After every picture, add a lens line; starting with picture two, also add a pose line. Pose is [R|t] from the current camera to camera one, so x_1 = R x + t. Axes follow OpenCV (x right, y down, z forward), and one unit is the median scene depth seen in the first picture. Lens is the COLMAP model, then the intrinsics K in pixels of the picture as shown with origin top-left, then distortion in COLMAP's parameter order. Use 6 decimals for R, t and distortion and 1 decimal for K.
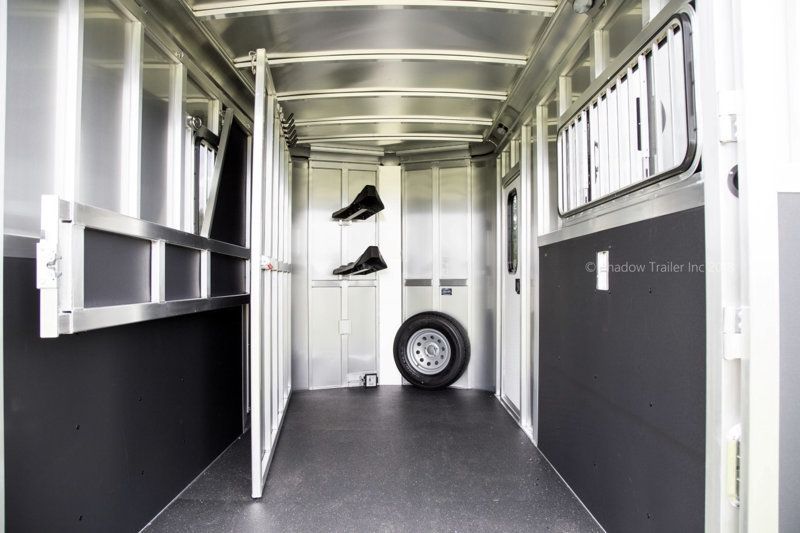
lens RADIAL K [[549.2, 0, 396.7], [0, 549.2, 269.4], [0, 0, 1]] dist [-0.075494, 0.022487]
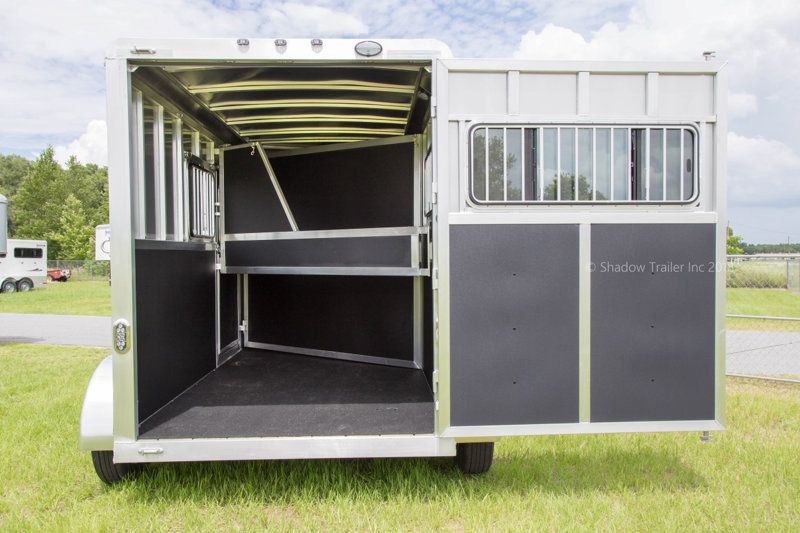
lens RADIAL K [[670.8, 0, 399.0], [0, 670.8, 271.7], [0, 0, 1]] dist [0.006687, -0.000005]
pose [[0.998678, -0.004969, 0.051170, 0.122930], [0.002445, 0.998783, 0.049255, -0.031667], [-0.051352, -0.049064, 0.997475, -0.929446]]
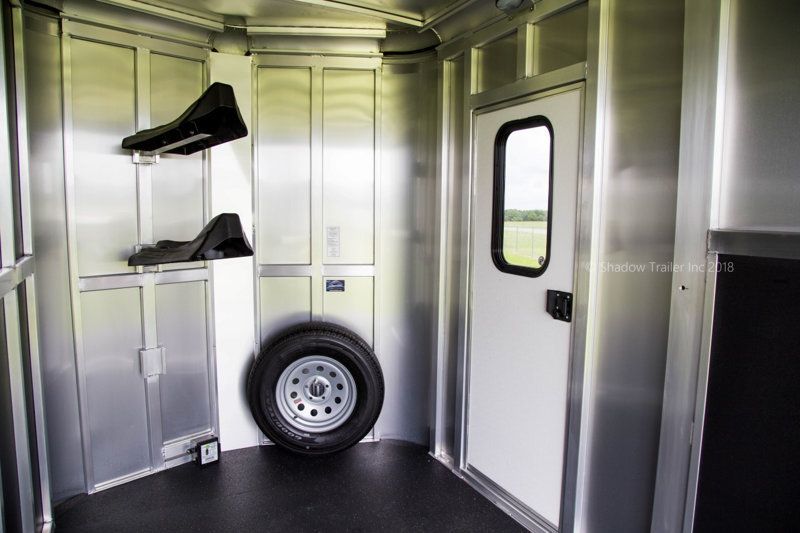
lens RADIAL K [[549.2, 0, 388.8], [0, 549.2, 277.2], [0, 0, 1]] dist [-0.075494, 0.022487]
pose [[0.892516, -0.042378, 0.449021, -0.150843], [-0.017282, 0.991631, 0.127942, -0.056129], [-0.450685, -0.121950, 0.884314, 0.561442]]
